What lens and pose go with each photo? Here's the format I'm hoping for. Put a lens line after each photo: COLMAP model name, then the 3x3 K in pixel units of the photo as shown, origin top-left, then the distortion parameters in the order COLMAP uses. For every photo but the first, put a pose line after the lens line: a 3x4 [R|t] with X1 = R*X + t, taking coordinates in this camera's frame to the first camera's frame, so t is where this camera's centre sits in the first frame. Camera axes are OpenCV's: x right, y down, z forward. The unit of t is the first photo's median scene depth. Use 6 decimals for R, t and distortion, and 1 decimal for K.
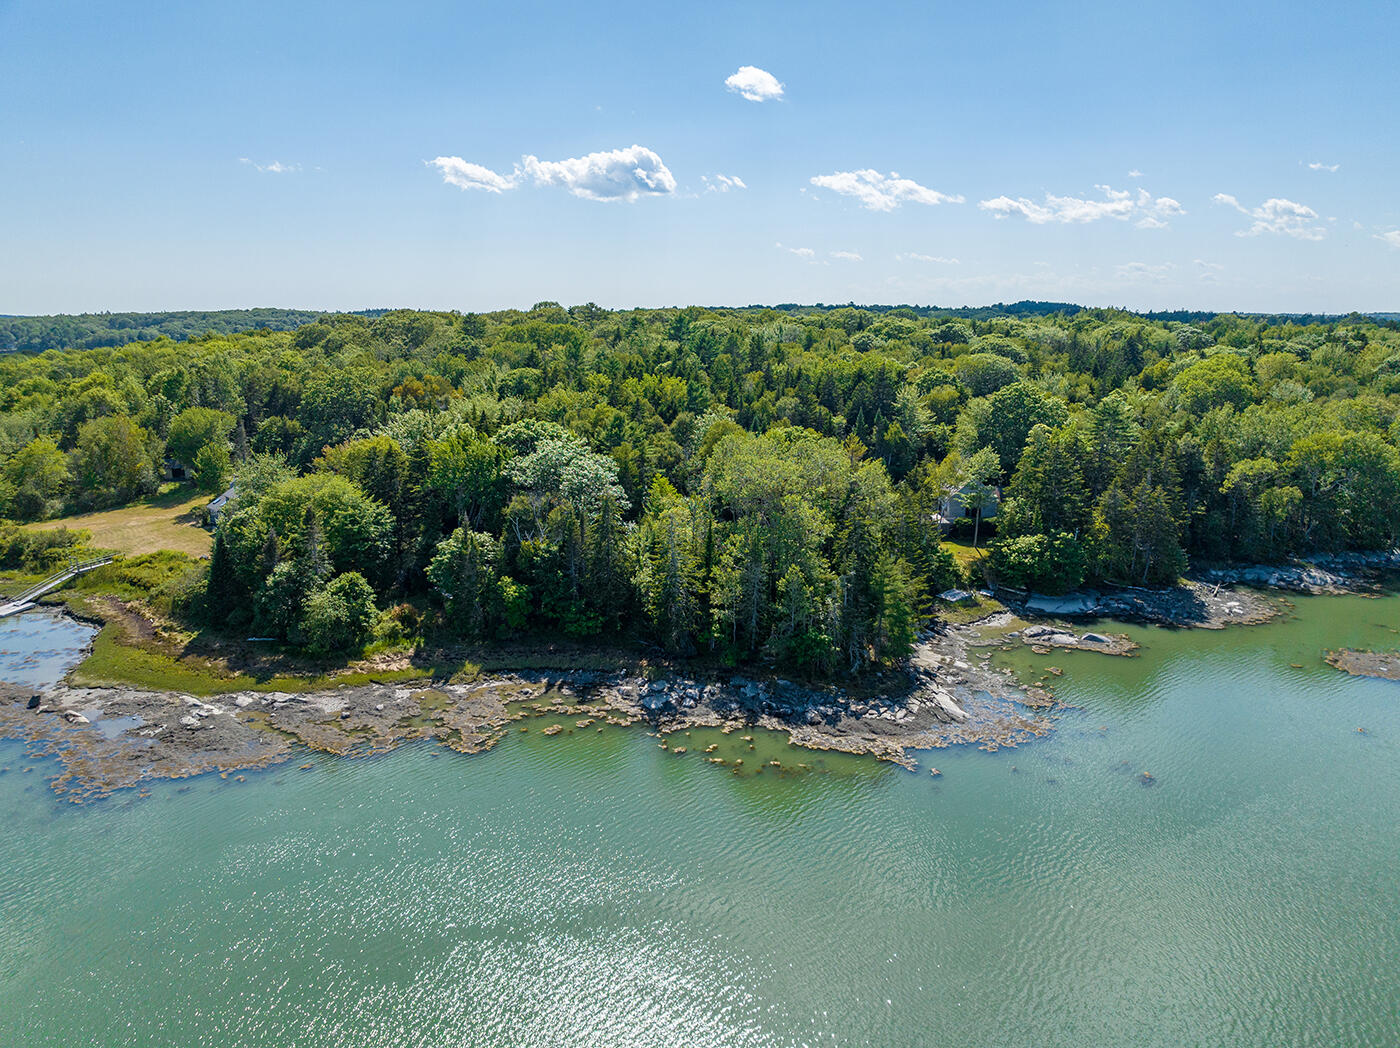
lens RADIAL K [[990.9, 0, 695.9], [0, 990.9, 520.8], [0, 0, 1]] dist [-0.012065, 0.002258]
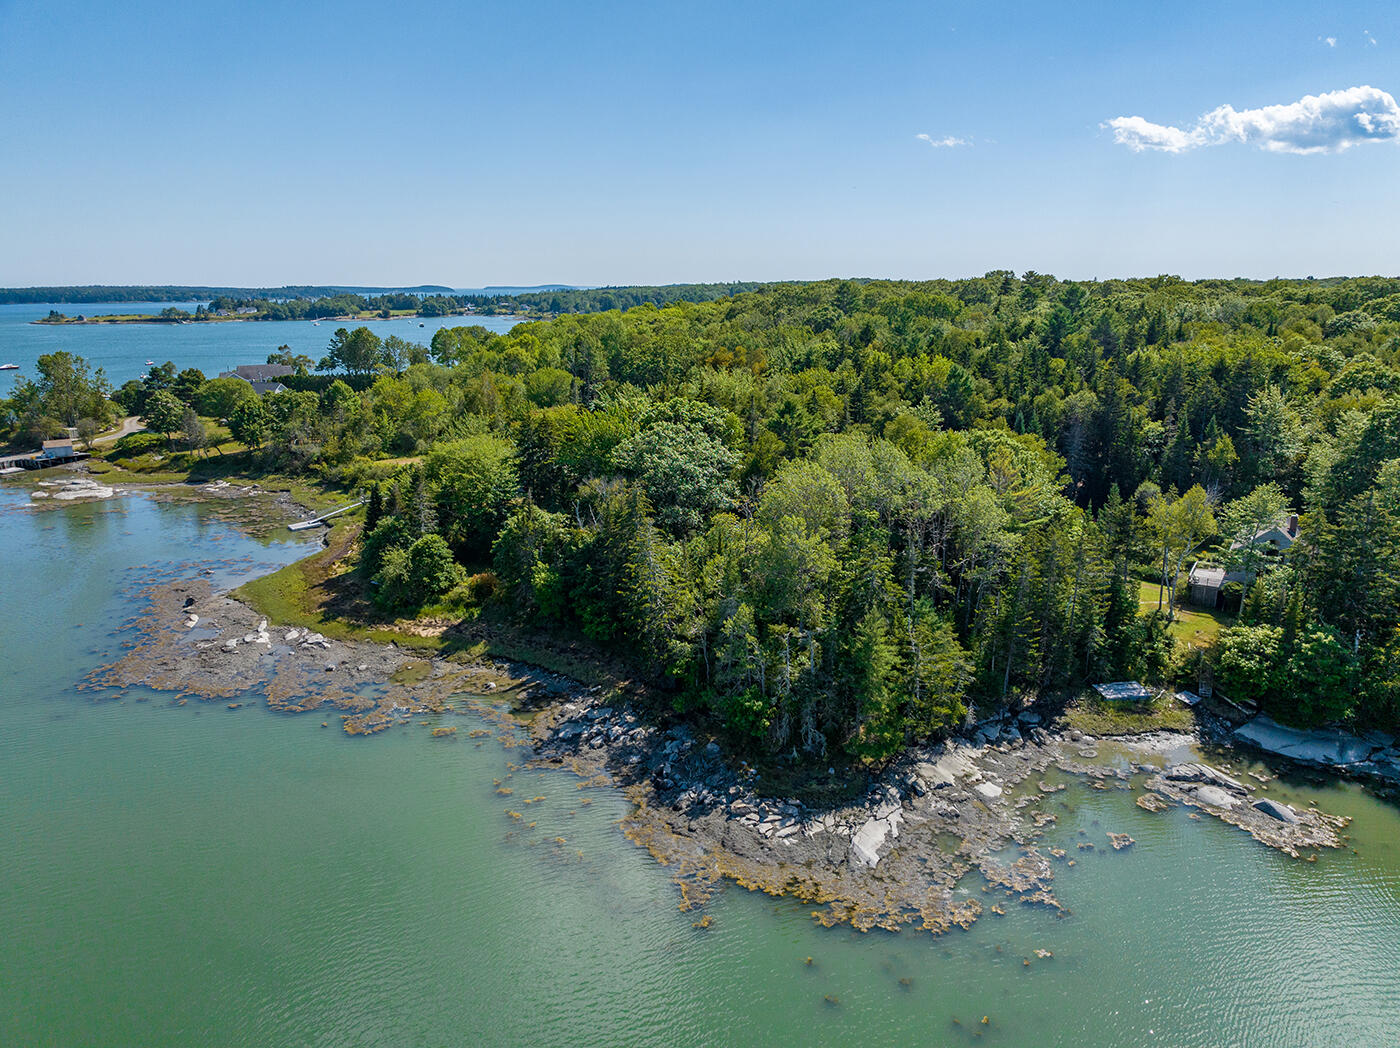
lens RADIAL K [[990.9, 0, 696.8], [0, 990.9, 515.0], [0, 0, 1]] dist [-0.012065, 0.002258]
pose [[0.819320, 0.130004, -0.558403, 0.407029], [-0.117071, 0.991368, 0.059032, -0.055350], [0.561257, 0.017007, 0.827467, 0.271120]]
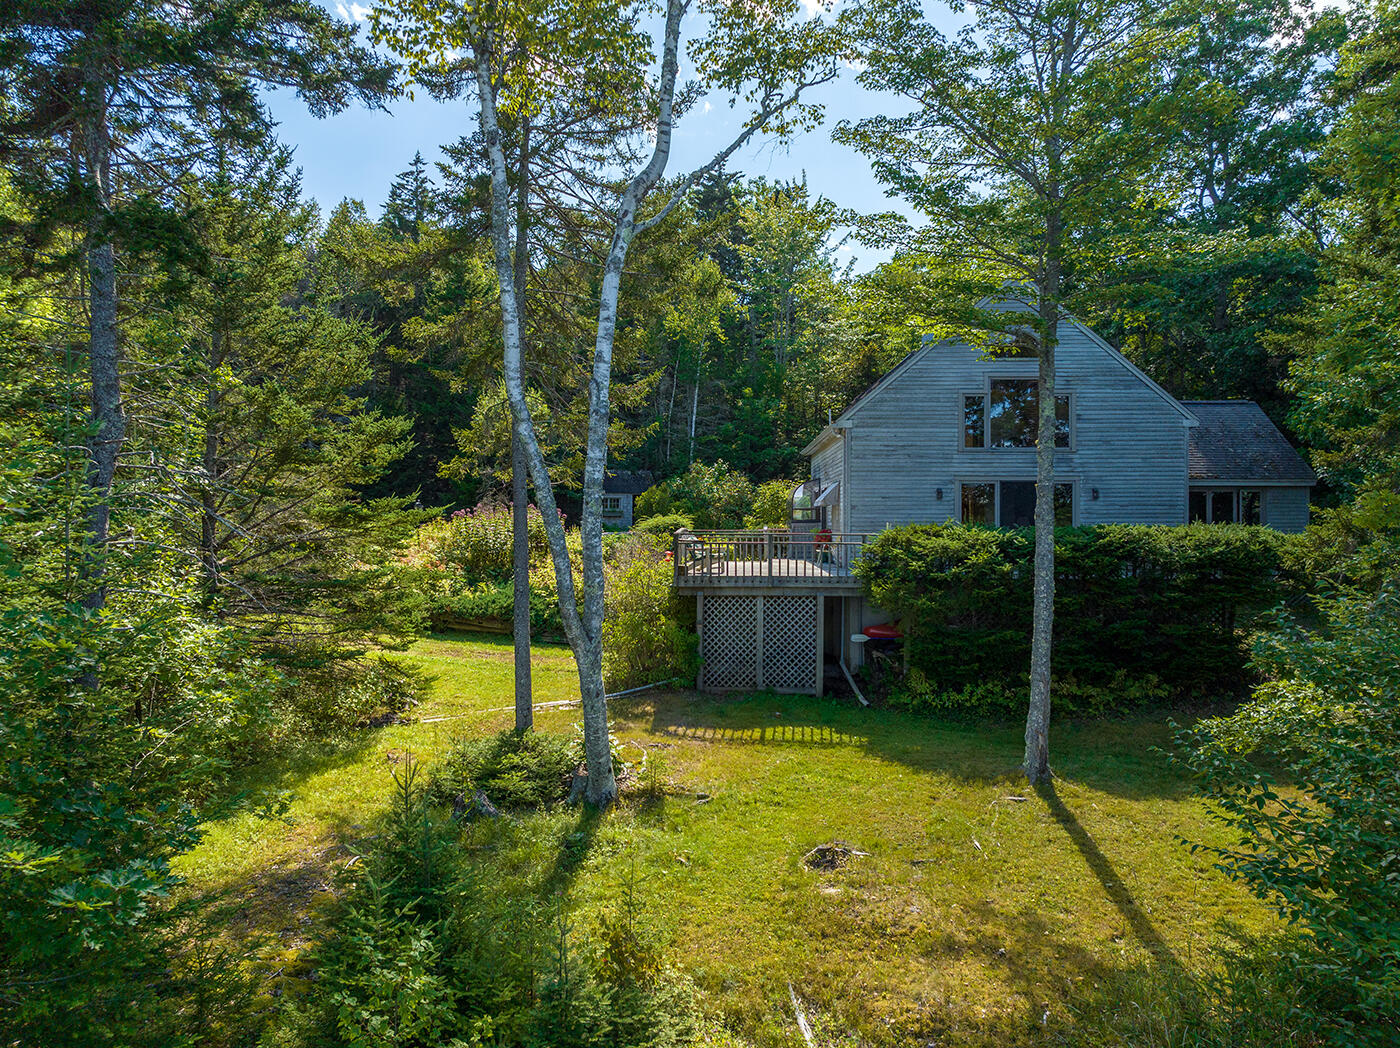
lens RADIAL K [[990.9, 0, 699.9], [0, 990.9, 523.8], [0, 0, 1]] dist [-0.012065, 0.002258]
pose [[0.997898, 0.005552, -0.064561, 0.300273], [-0.018416, 0.979539, -0.200412, 0.025298], [0.062127, 0.201180, 0.977582, 1.060793]]
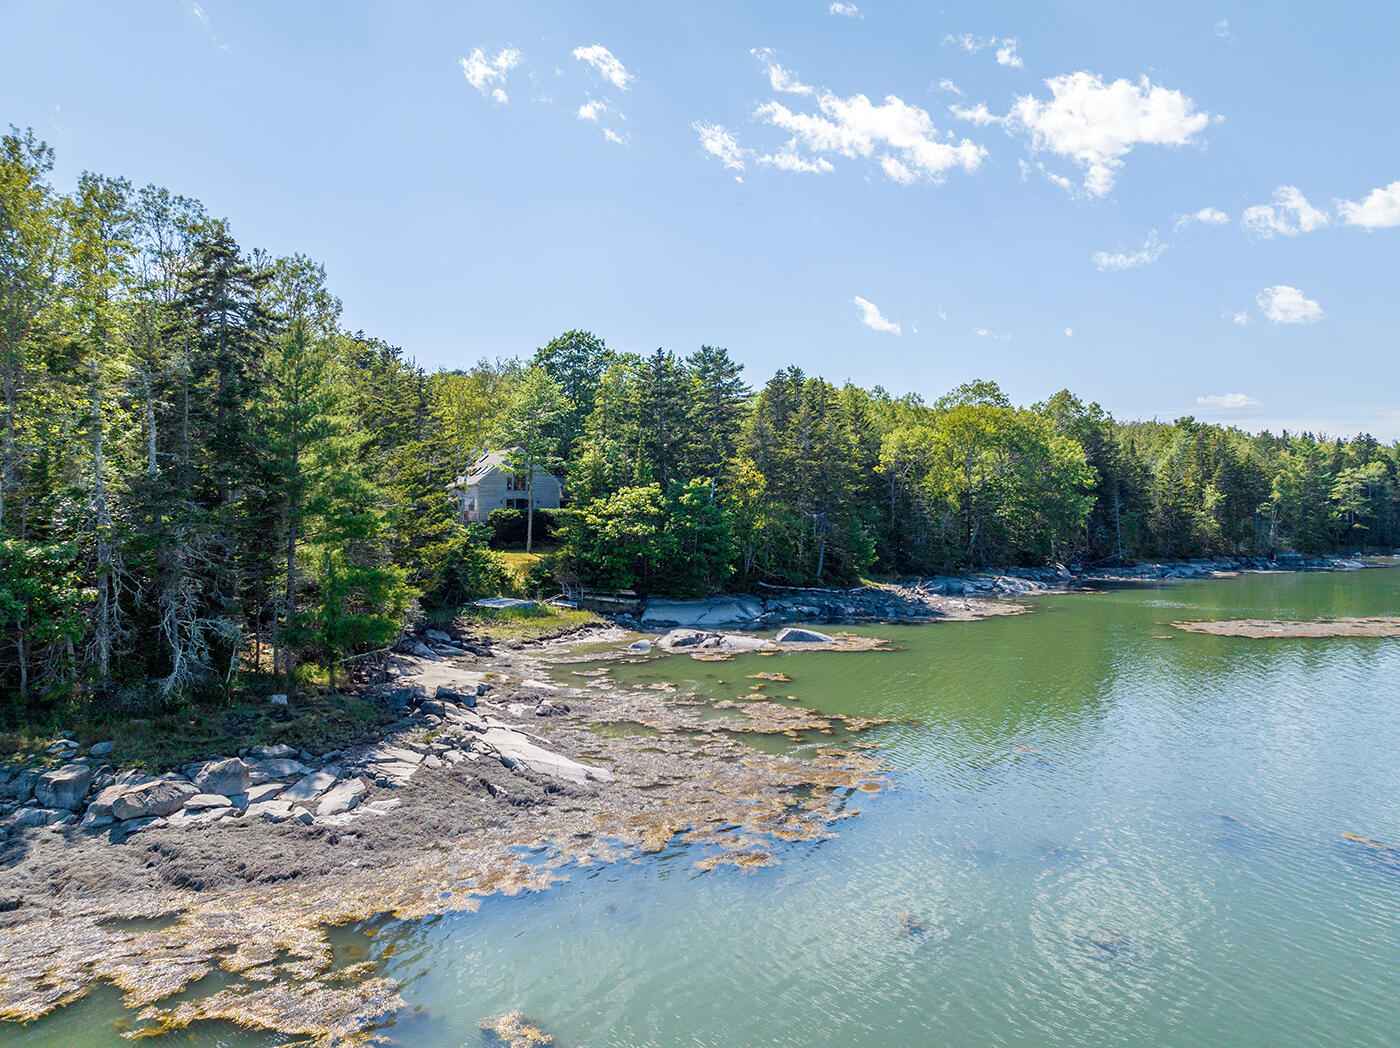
lens RADIAL K [[990.9, 0, 700.1], [0, 990.9, 532.0], [0, 0, 1]] dist [-0.012065, 0.002258]
pose [[0.885529, 0.000850, 0.464583, 0.132702], [0.090386, 0.980575, -0.174076, 0.139529], [-0.455707, 0.196141, 0.868251, 0.568782]]
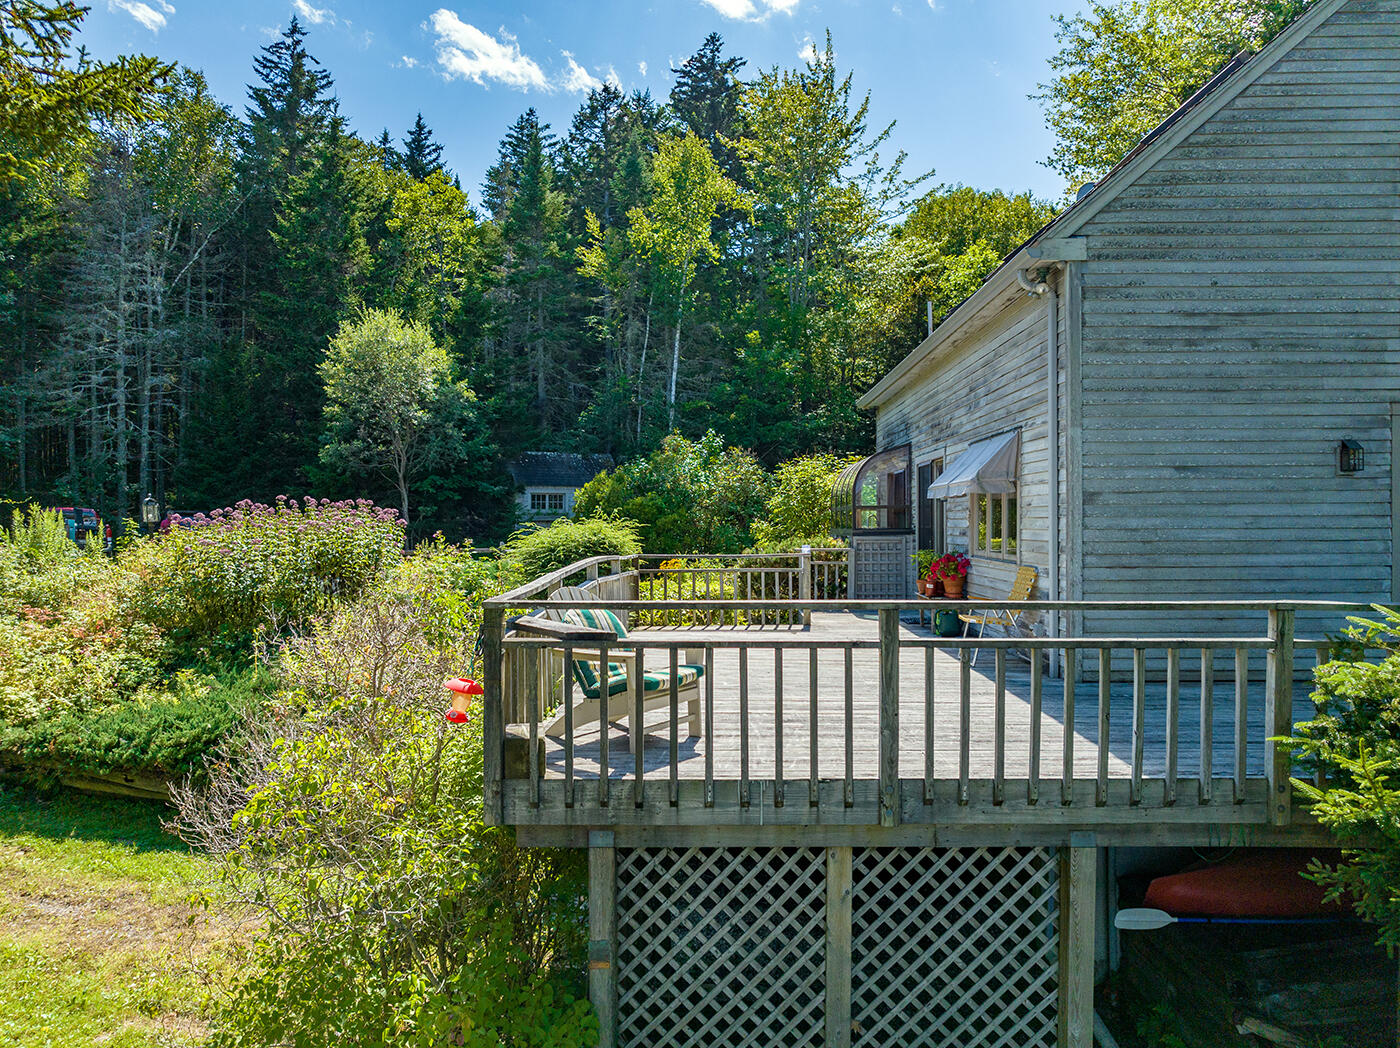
lens RADIAL K [[990.9, 0, 702.2], [0, 990.9, 525.7], [0, 0, 1]] dist [-0.012065, 0.002258]
pose [[0.998116, 0.001949, -0.061321, 0.296508], [-0.014276, 0.979438, -0.201240, -0.000299], [0.059668, 0.201737, 0.977621, 1.178885]]
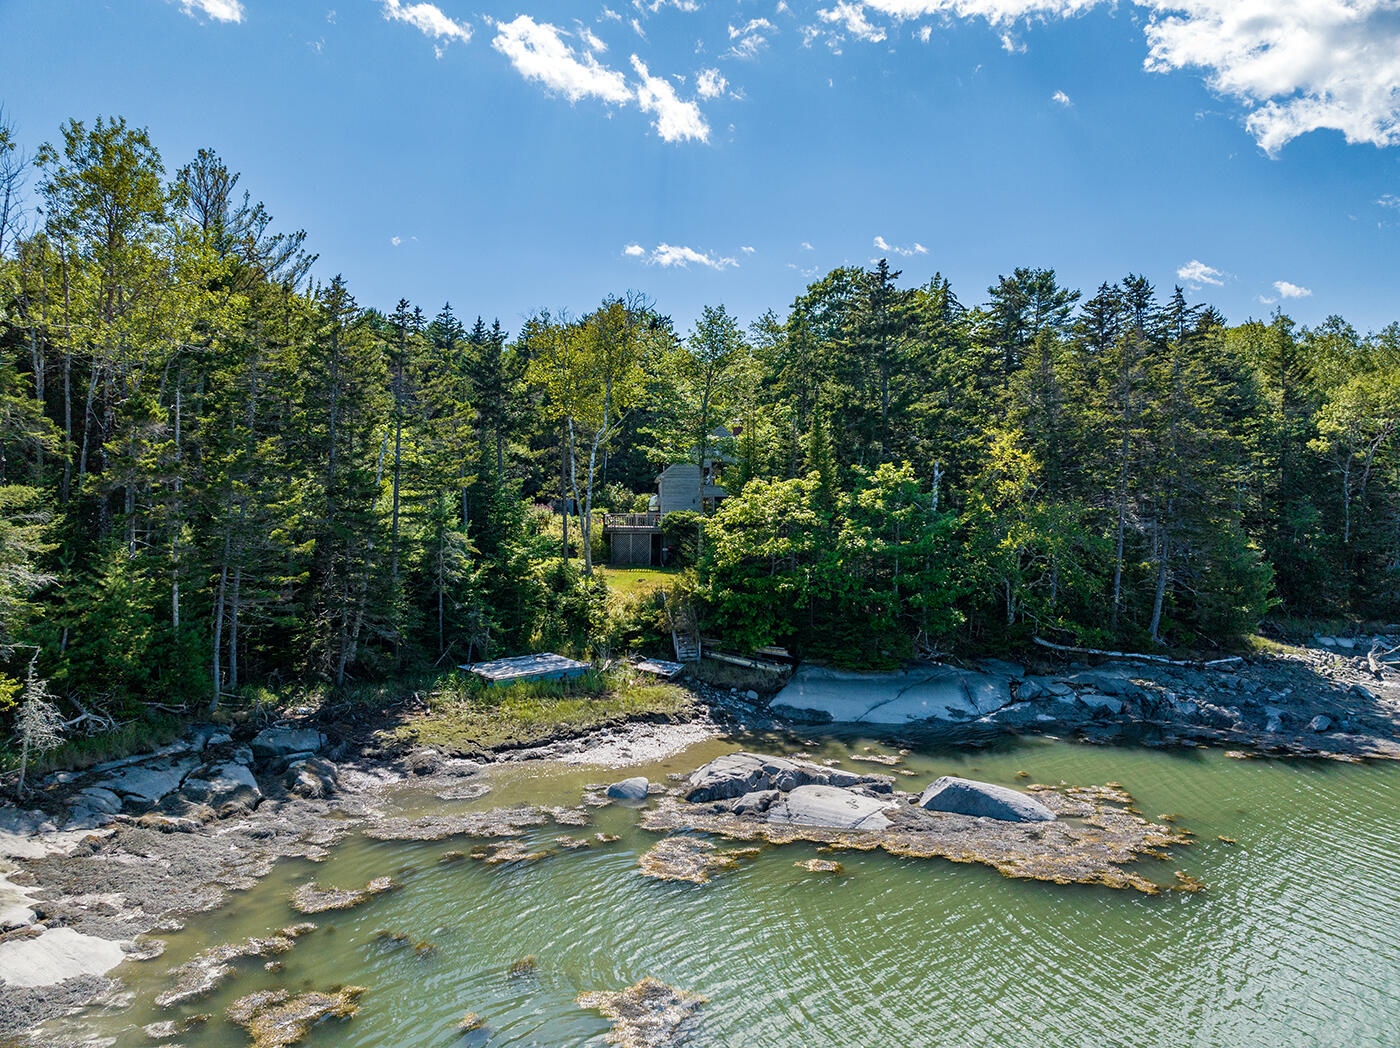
lens RADIAL K [[990.9, 0, 709.2], [0, 990.9, 525.2], [0, 0, 1]] dist [-0.012065, 0.002258]
pose [[0.999105, 0.007603, 0.041599, 0.317625], [0.000795, 0.980155, -0.198233, 0.097111], [-0.042280, 0.198089, 0.979272, 0.738078]]
